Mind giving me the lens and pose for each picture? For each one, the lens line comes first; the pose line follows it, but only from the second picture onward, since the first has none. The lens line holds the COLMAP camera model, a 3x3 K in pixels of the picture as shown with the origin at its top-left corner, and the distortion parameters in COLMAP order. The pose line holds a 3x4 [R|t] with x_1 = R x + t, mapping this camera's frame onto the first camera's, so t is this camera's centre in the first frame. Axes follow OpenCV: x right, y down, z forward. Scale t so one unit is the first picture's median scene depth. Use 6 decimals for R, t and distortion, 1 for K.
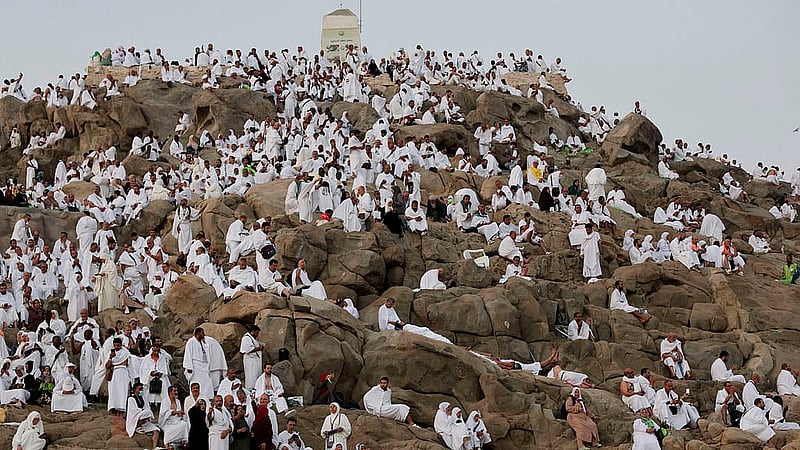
lens RADIAL K [[1275.2, 0, 400.0], [0, 1275.2, 225.0], [0, 0, 1]] dist [0.190405, 0.002117]
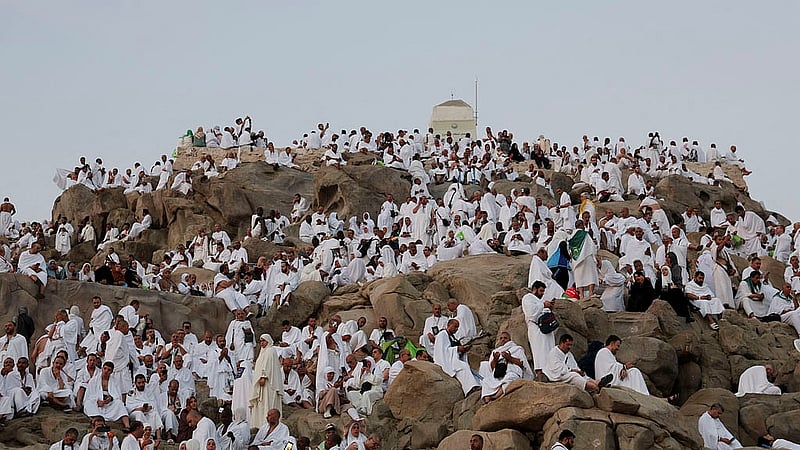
lens RADIAL K [[1275.2, 0, 400.0], [0, 1275.2, 225.0], [0, 0, 1]] dist [0.190405, 0.002117]
pose [[0.999923, 0.011990, 0.003213, -0.157461], [-0.011492, 0.992023, -0.125533, 0.046678], [-0.004693, 0.125486, 0.992084, 0.288497]]
